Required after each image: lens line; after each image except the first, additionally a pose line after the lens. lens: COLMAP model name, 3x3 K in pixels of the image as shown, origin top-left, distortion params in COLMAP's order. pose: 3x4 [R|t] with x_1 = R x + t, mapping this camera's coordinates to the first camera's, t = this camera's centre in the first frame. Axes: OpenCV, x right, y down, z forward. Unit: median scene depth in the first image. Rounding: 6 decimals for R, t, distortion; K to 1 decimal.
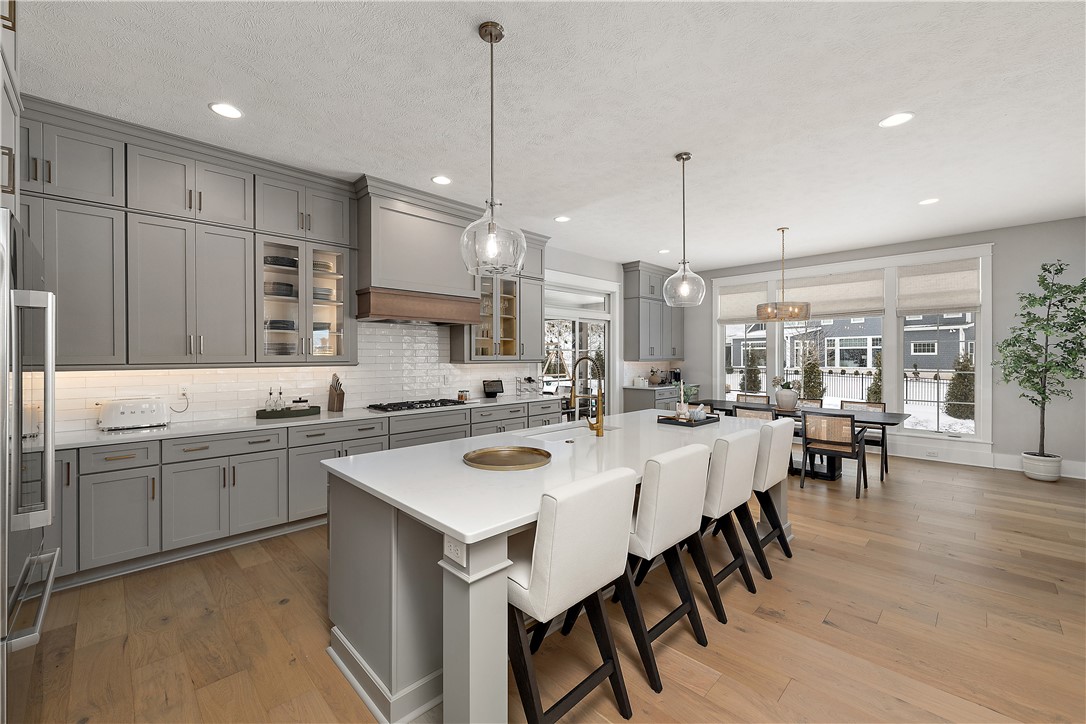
lens RADIAL K [[440.8, 0, 544.4], [0, 440.8, 359.2], [0, 0, 1]] dist [-0.002761, -0.000171]
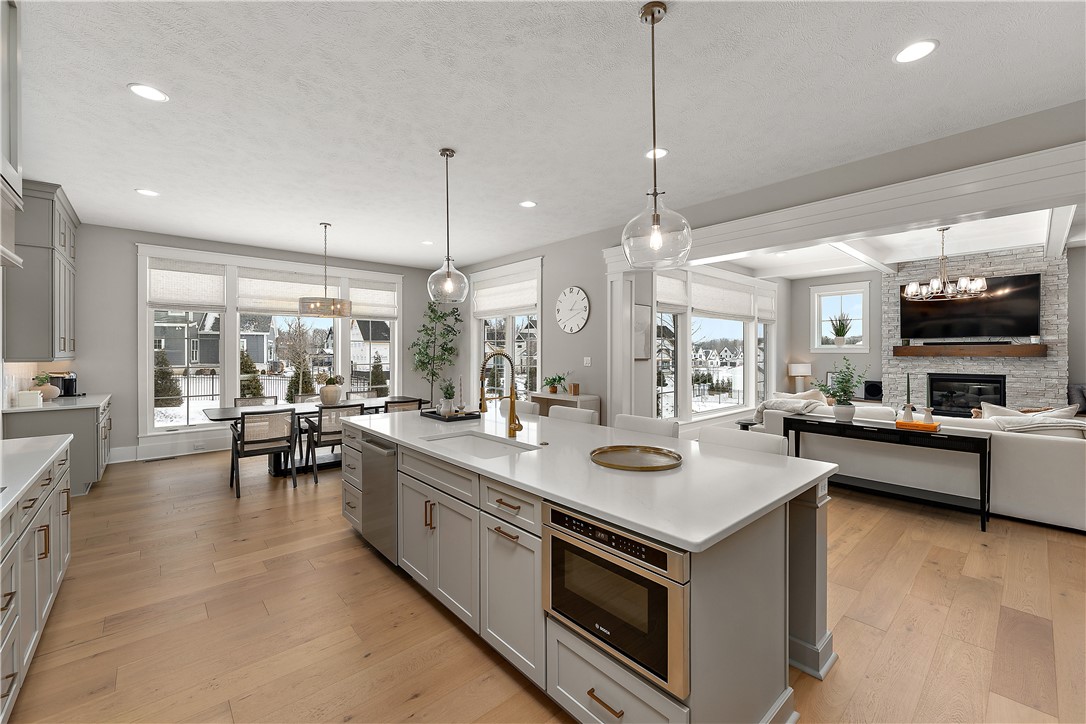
lens RADIAL K [[440.8, 0, 539.8], [0, 440.8, 354.4], [0, 0, 1]] dist [-0.002761, -0.000171]
pose [[0.057628, -0.003880, 0.998331, -0.377321], [0.005835, 0.999977, 0.003549, -0.003333], [-0.998321, 0.005621, 0.057650, 0.414525]]
